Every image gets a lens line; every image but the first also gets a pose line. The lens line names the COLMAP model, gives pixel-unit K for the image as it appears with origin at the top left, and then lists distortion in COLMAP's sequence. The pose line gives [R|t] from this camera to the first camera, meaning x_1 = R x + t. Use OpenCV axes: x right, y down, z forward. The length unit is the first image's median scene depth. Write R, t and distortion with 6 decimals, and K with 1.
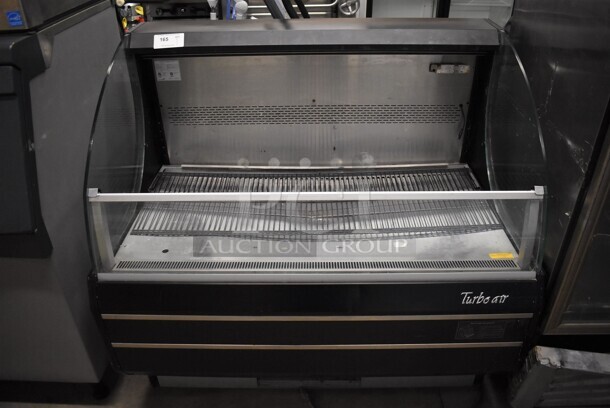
lens RADIAL K [[475.3, 0, 306.5], [0, 475.3, 203.0], [0, 0, 1]] dist [-0.097132, 0.014225]
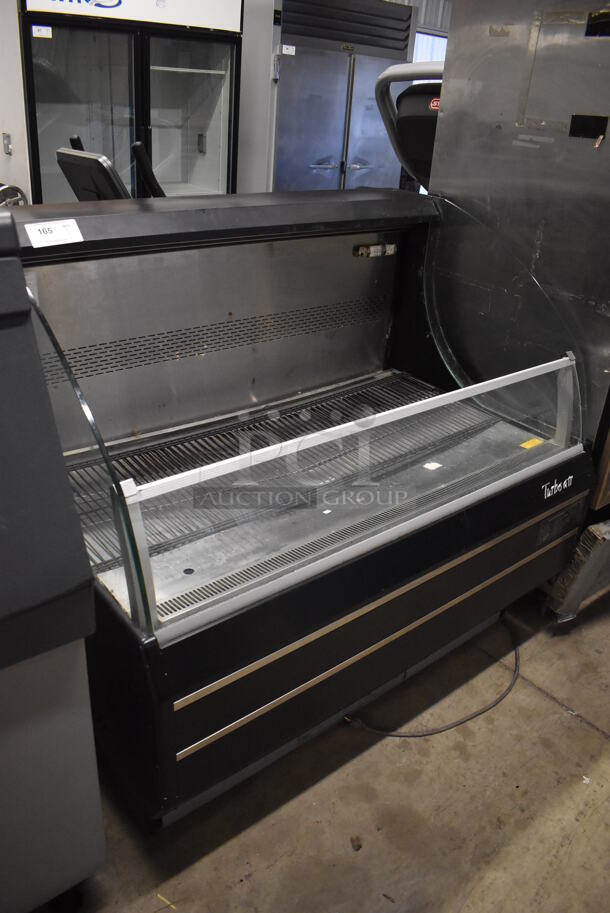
lens RADIAL K [[711.3, 0, 311.5], [0, 711.3, 462.6], [0, 0, 1]] dist [-0.097132, 0.014225]
pose [[0.762114, -0.248088, 0.598026, -0.588477], [0.284237, 0.958106, 0.035240, -0.013983], [-0.581715, 0.143124, 0.800702, 0.152367]]
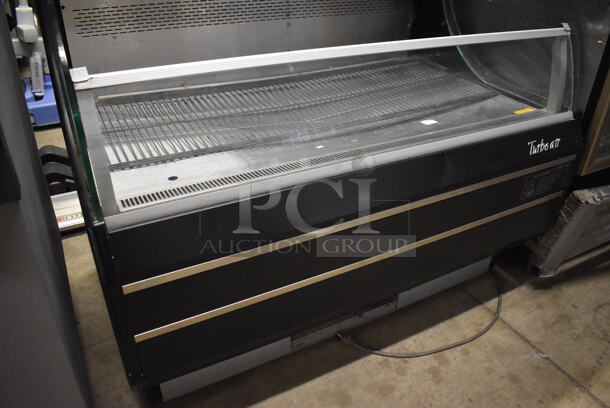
lens RADIAL K [[475.3, 0, 306.9], [0, 475.3, 201.1], [0, 0, 1]] dist [-0.097132, 0.014225]
pose [[0.873789, -0.221896, 0.432729, -0.370986], [0.225165, 0.973307, 0.044432, 0.126390], [-0.431038, 0.058611, 0.900428, 0.279239]]
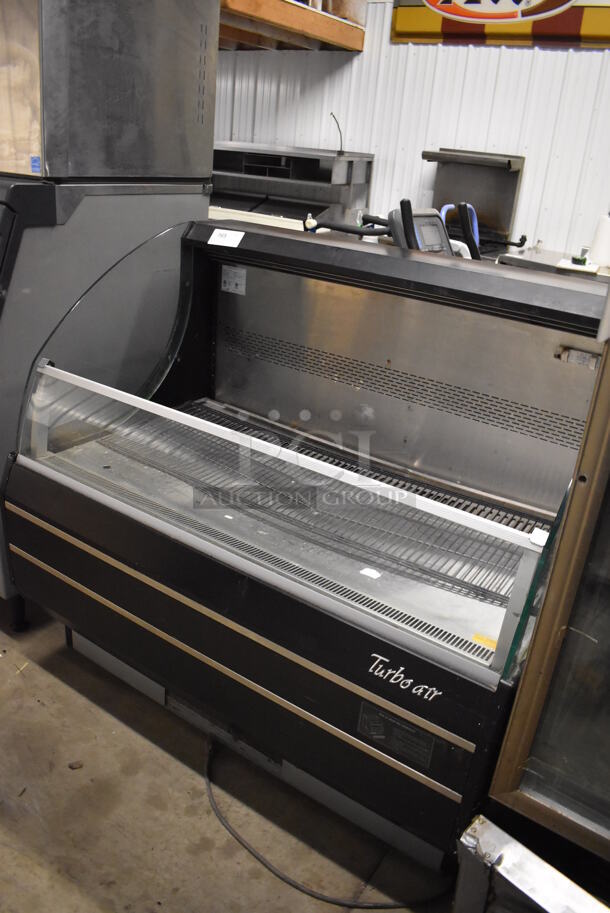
lens RADIAL K [[711.3, 0, 307.8], [0, 711.3, 461.5], [0, 0, 1]] dist [-0.097132, 0.014225]
pose [[0.829340, 0.301937, -0.470137, 0.479967], [-0.374810, 0.924653, -0.067339, 0.039483], [0.414381, 0.232060, 0.880021, 0.060451]]
